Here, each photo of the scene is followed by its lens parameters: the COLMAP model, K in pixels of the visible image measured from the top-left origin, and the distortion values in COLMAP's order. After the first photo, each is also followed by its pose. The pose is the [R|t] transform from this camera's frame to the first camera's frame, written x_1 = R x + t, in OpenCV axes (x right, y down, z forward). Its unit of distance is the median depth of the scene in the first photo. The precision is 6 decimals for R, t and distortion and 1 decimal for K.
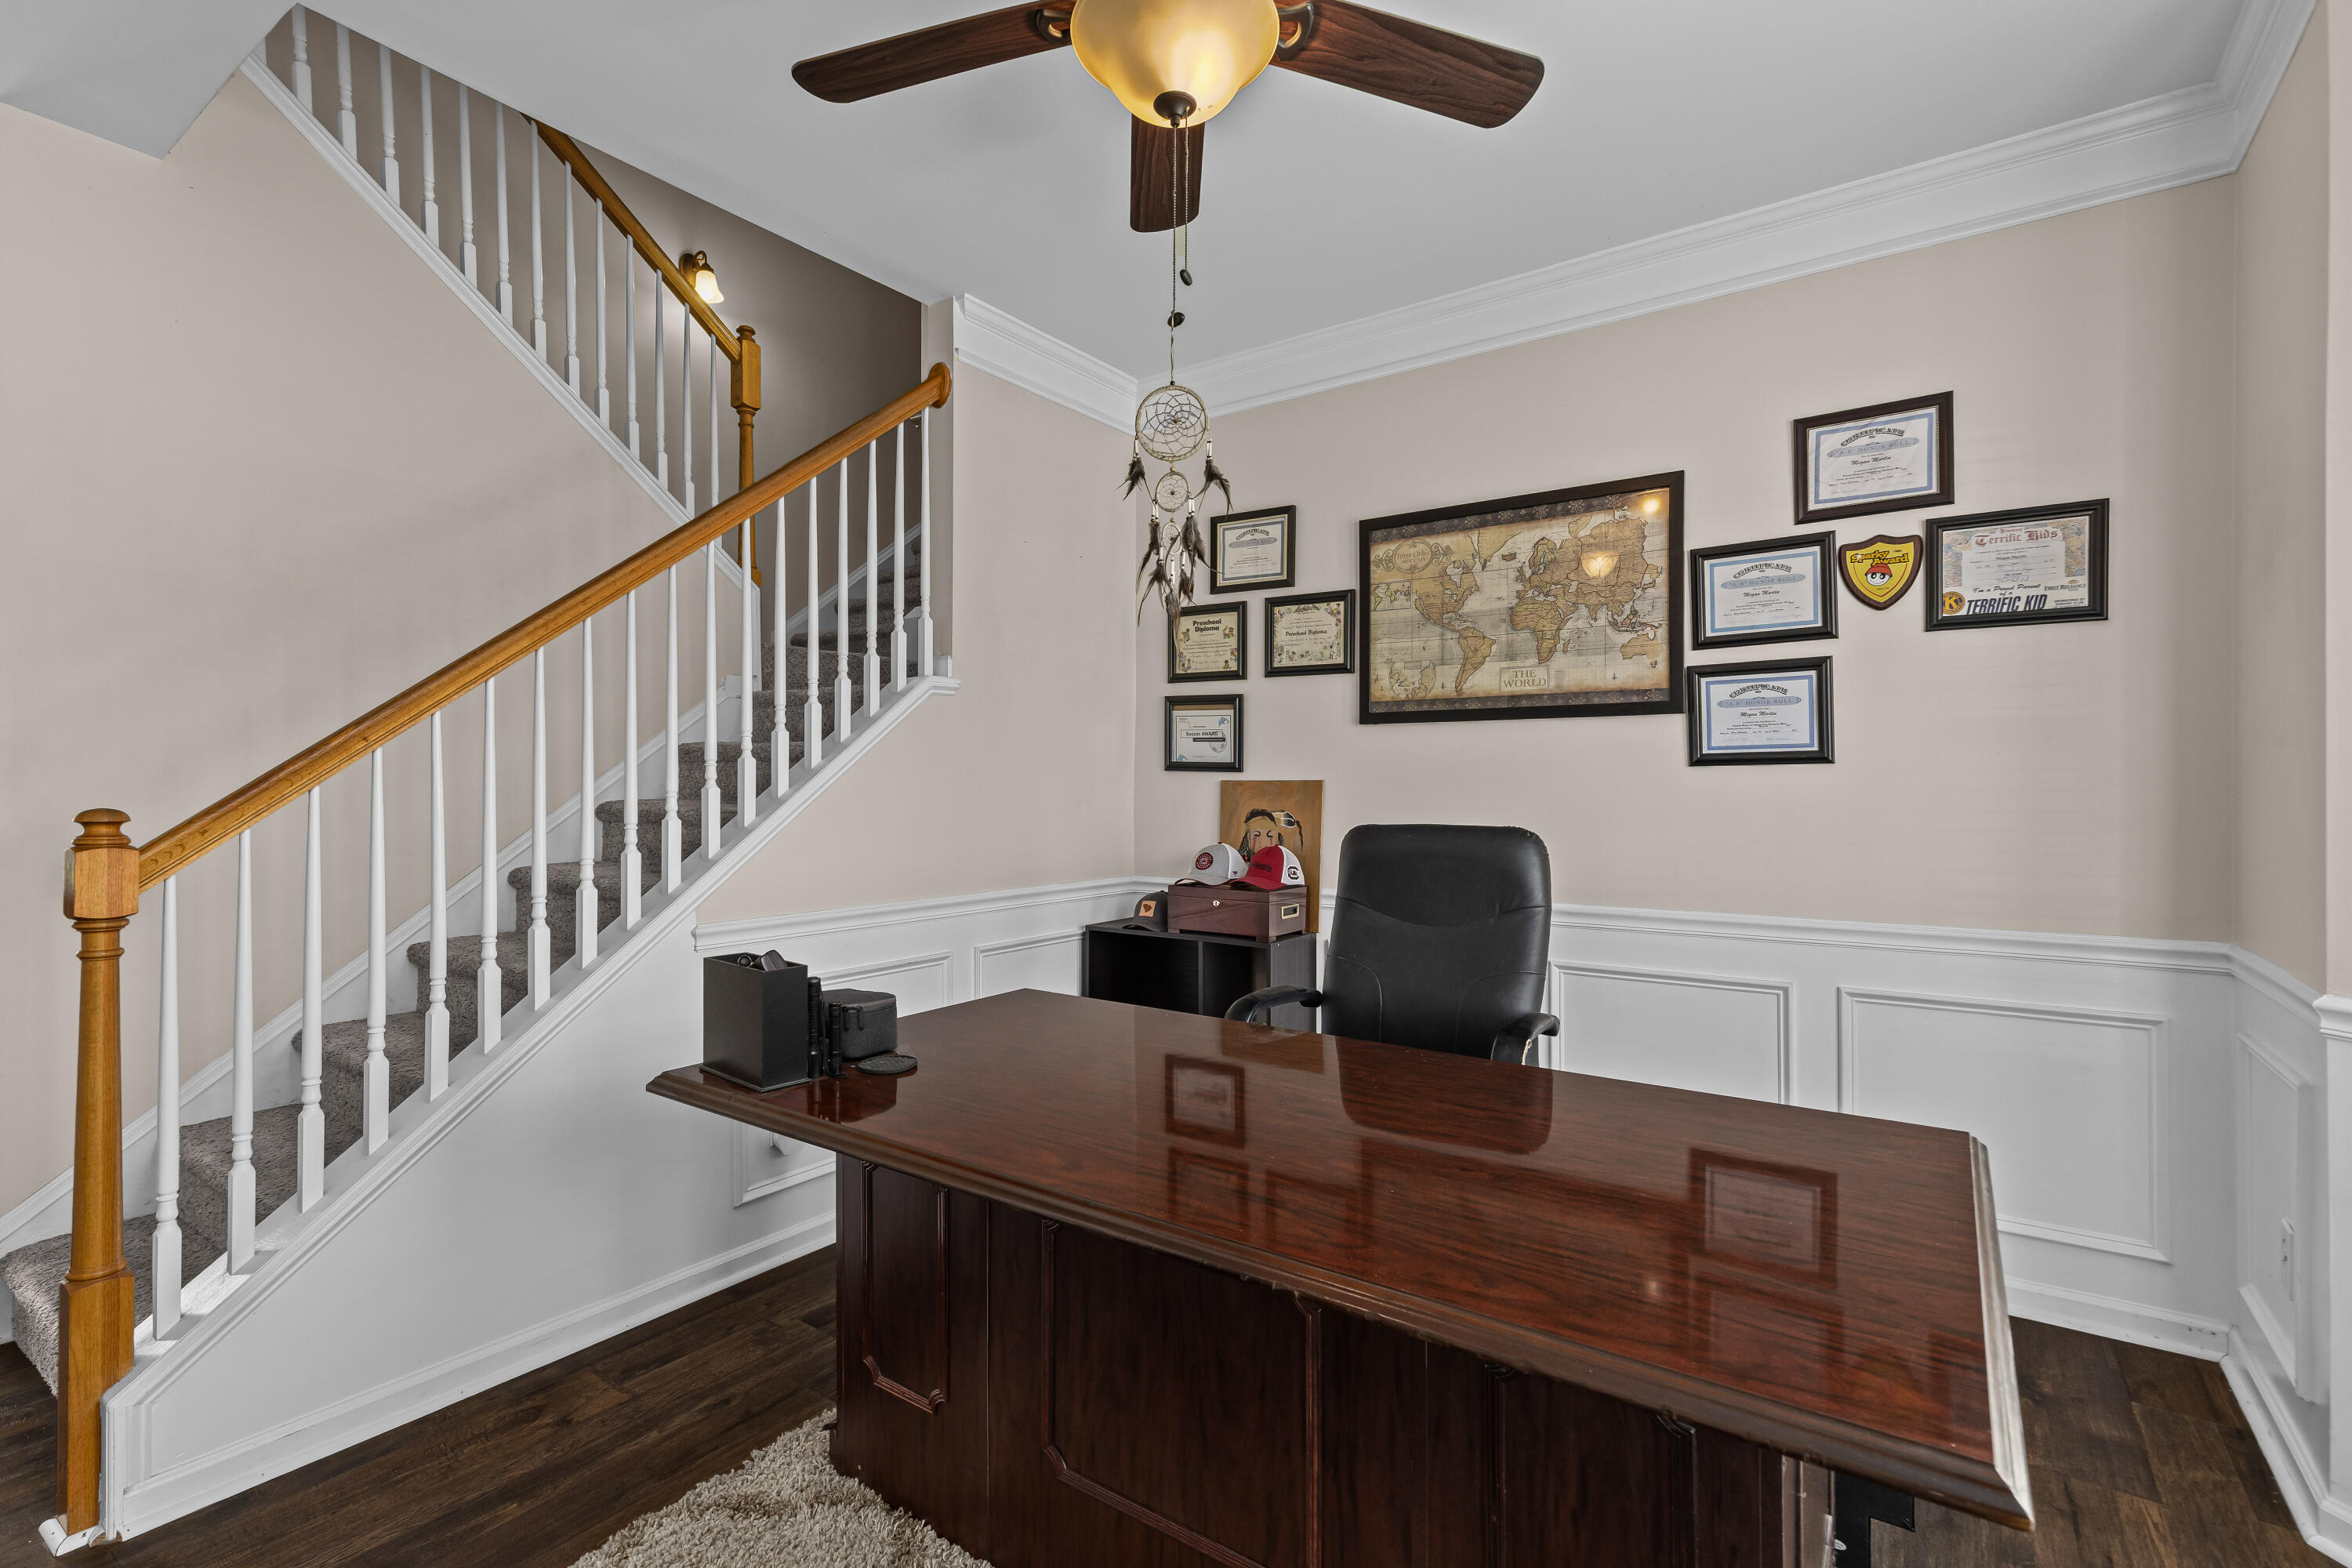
lens RADIAL K [[1067.2, 0, 1173.3], [0, 1067.2, 789.2], [0, 0, 1]] dist [0.004049, 0.000055]
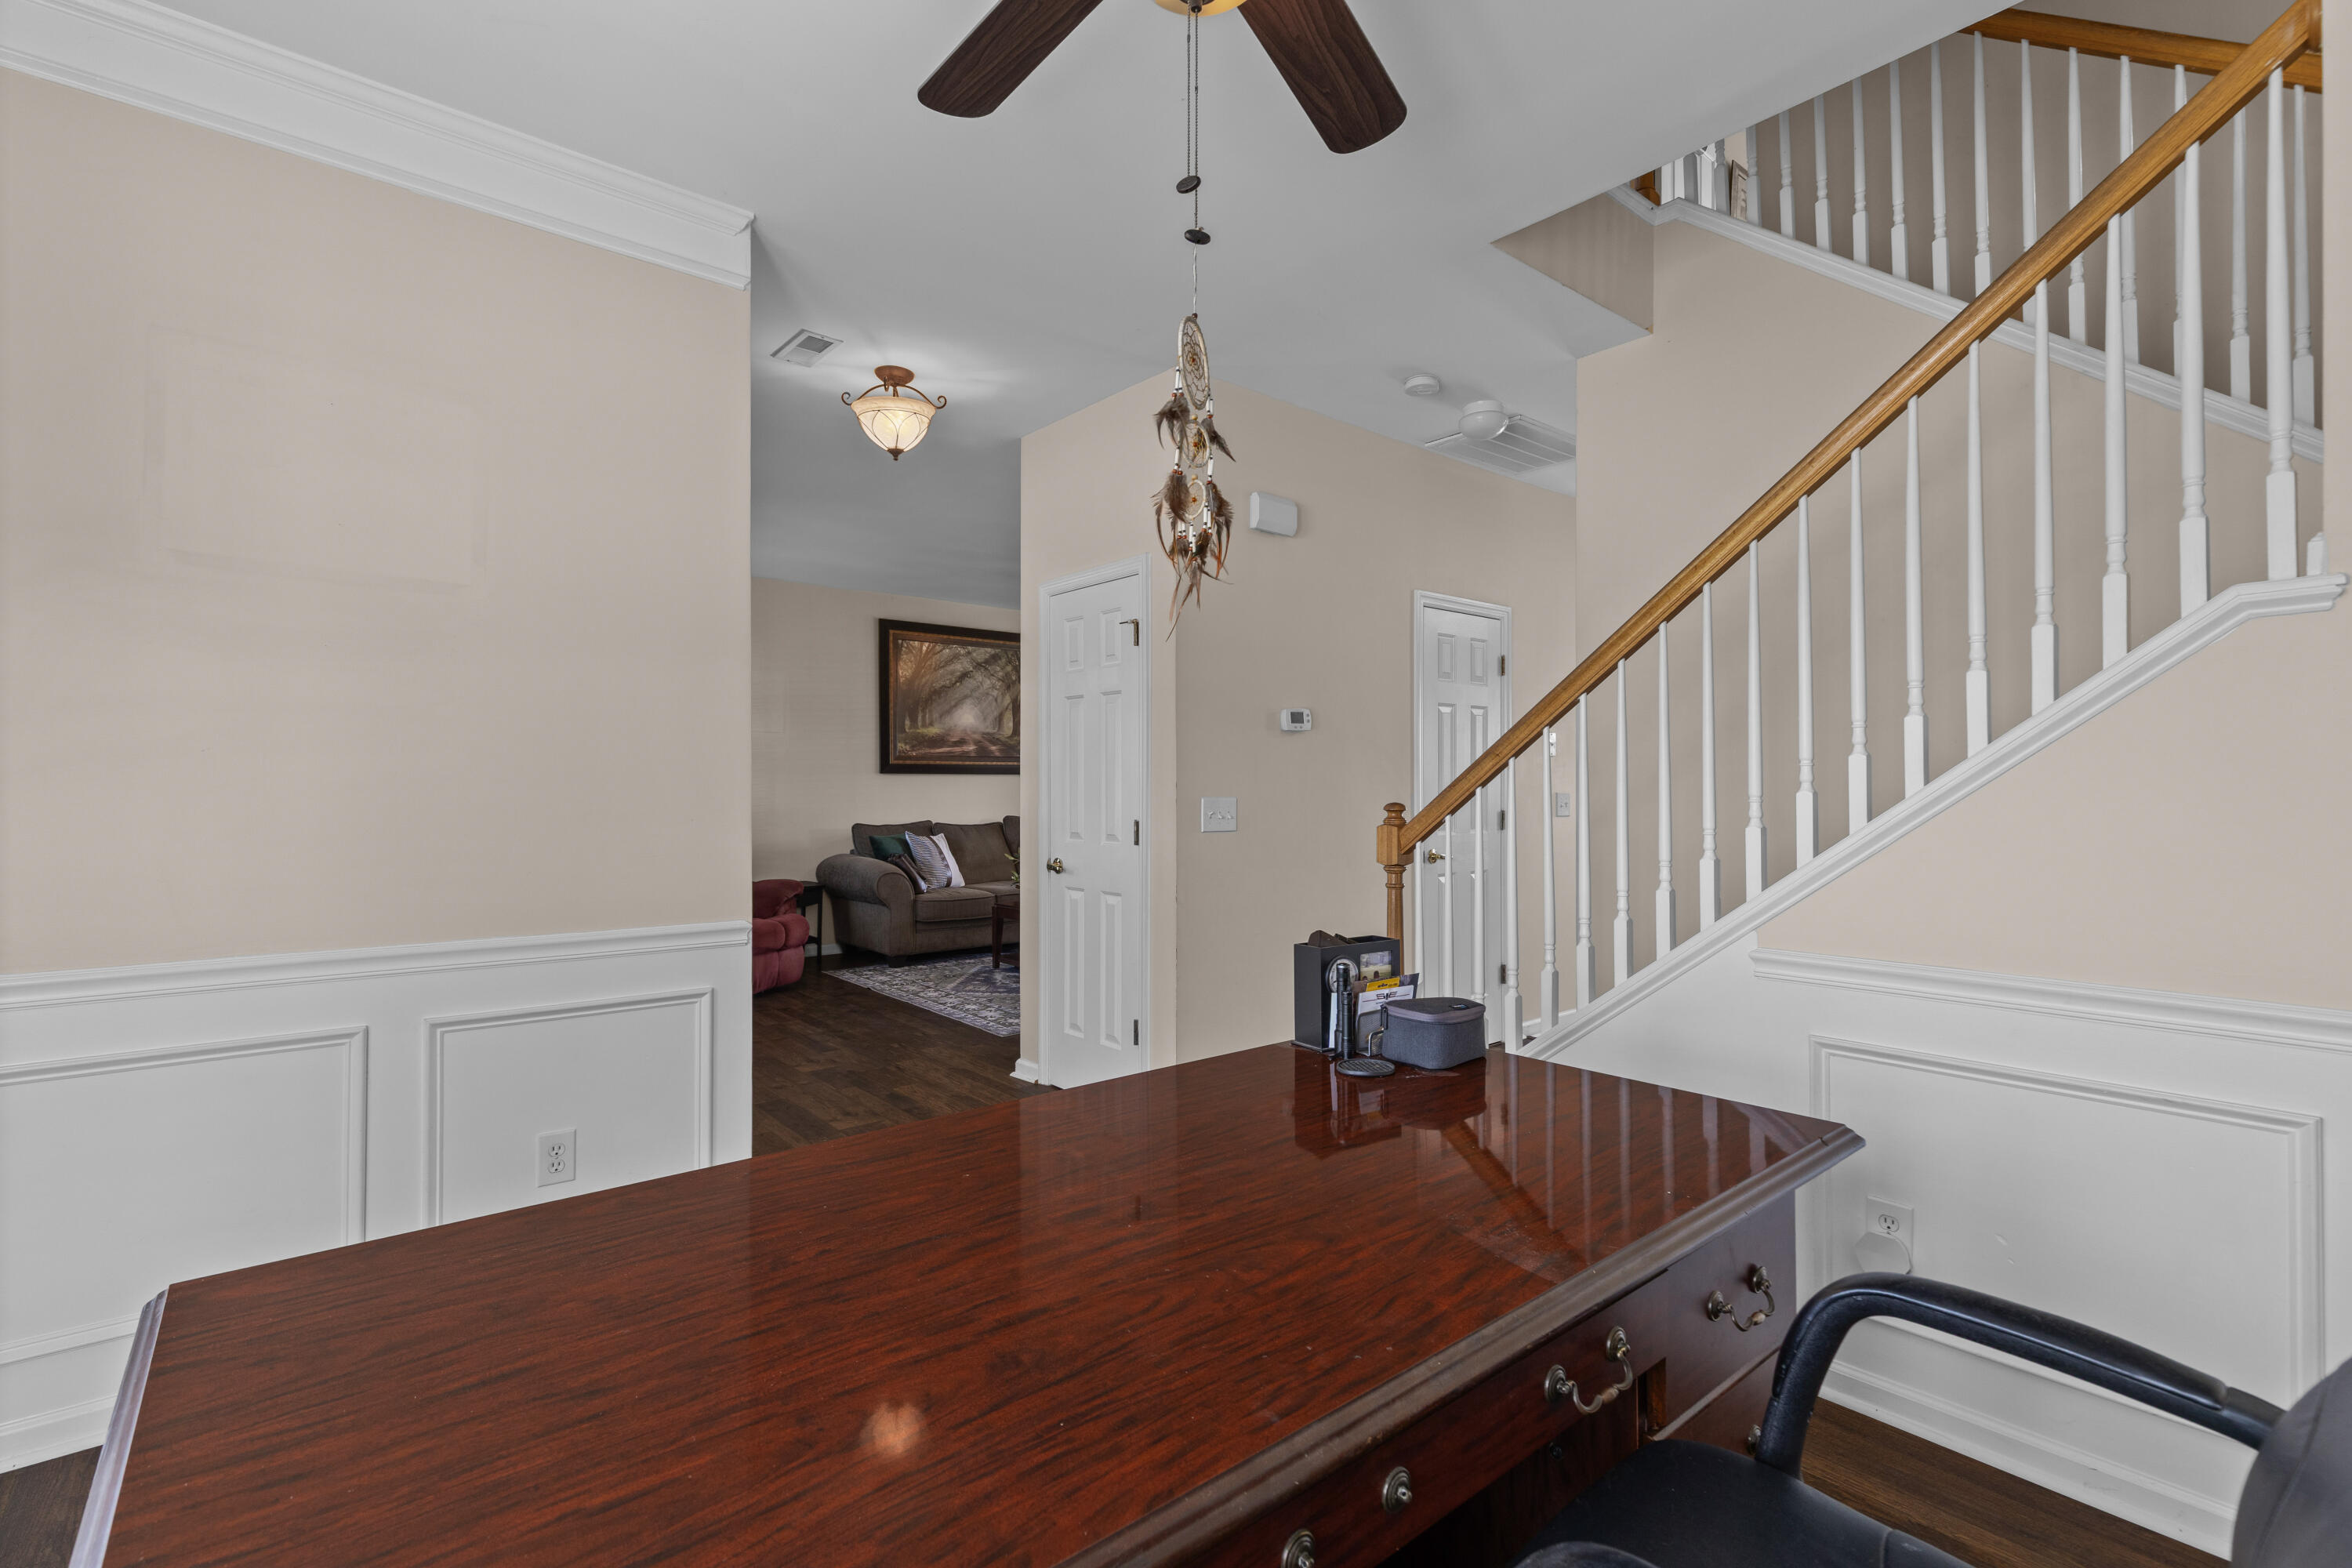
lens RADIAL K [[1064.6, 0, 1191.1], [0, 1064.6, 774.2], [0, 0, 1]] dist [0.005656, -0.000127]
pose [[-0.254336, -0.014547, -0.967007, 0.767999], [0.004027, 0.999862, -0.016100, -0.001385], [0.967108, -0.007989, -0.254242, 1.133634]]
